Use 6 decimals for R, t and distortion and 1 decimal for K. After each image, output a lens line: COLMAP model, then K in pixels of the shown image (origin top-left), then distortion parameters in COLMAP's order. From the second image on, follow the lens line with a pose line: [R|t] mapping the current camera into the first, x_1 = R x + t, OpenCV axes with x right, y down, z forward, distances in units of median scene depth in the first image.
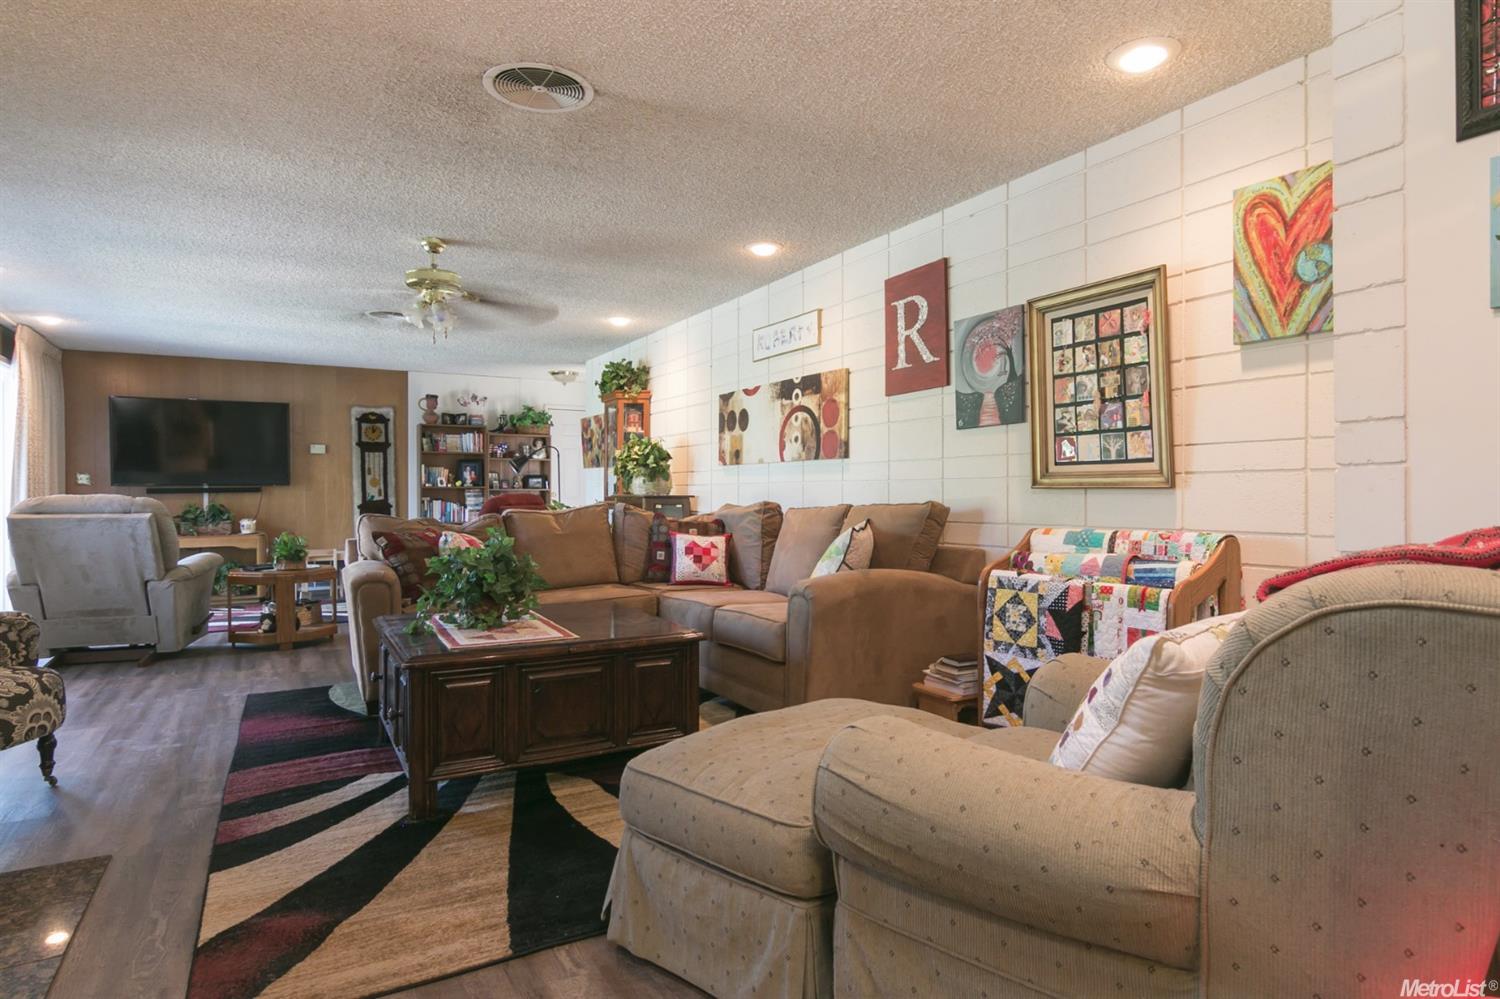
lens RADIAL K [[832.1, 0, 759.1], [0, 832.1, 496.7], [0, 0, 1]] dist [-0.001622, -0.000085]
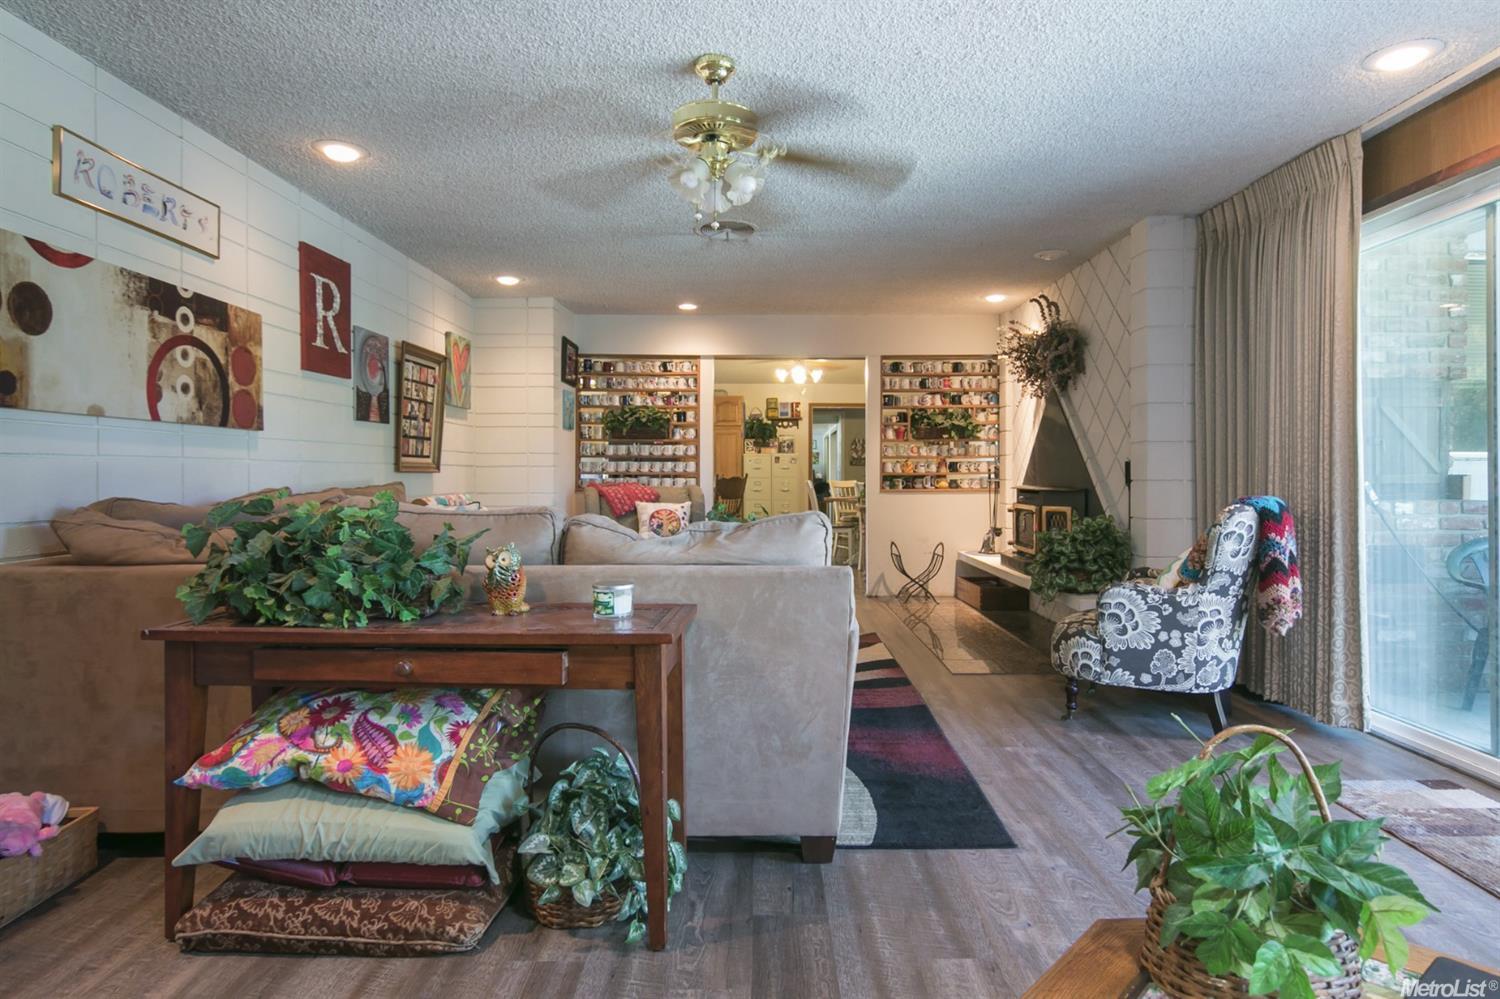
lens RADIAL K [[824.5, 0, 753.7], [0, 824.5, 479.5], [0, 0, 1]] dist [0.001971, -0.000039]
pose [[-0.857704, -0.000002, 0.514145, -0.612949], [0.005338, 0.999946, 0.008908, -0.004320], [-0.514117, 0.010385, -0.857657, 1.268001]]
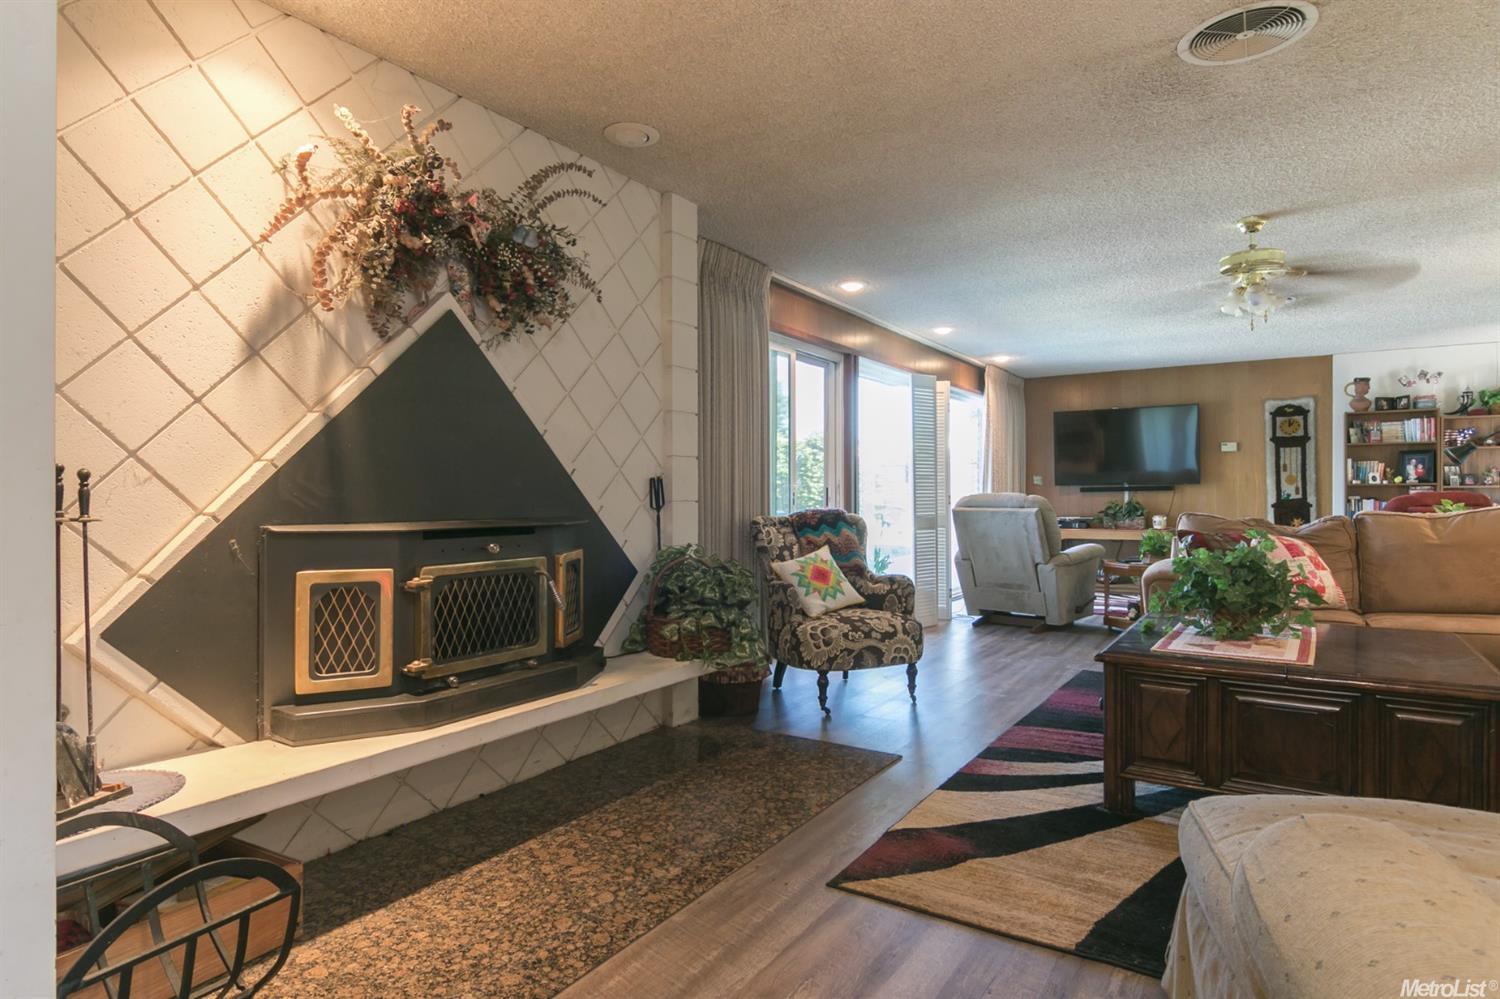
lens RADIAL K [[825.9, 0, 750.0], [0, 825.9, 499.5], [0, 0, 1]] dist [0.000212, -0.000337]
pose [[0.463621, 0.008333, -0.885995, 0.153591], [-0.002858, 0.999965, 0.007910, -0.001326], [0.886029, -0.001135, 0.463628, 0.071300]]
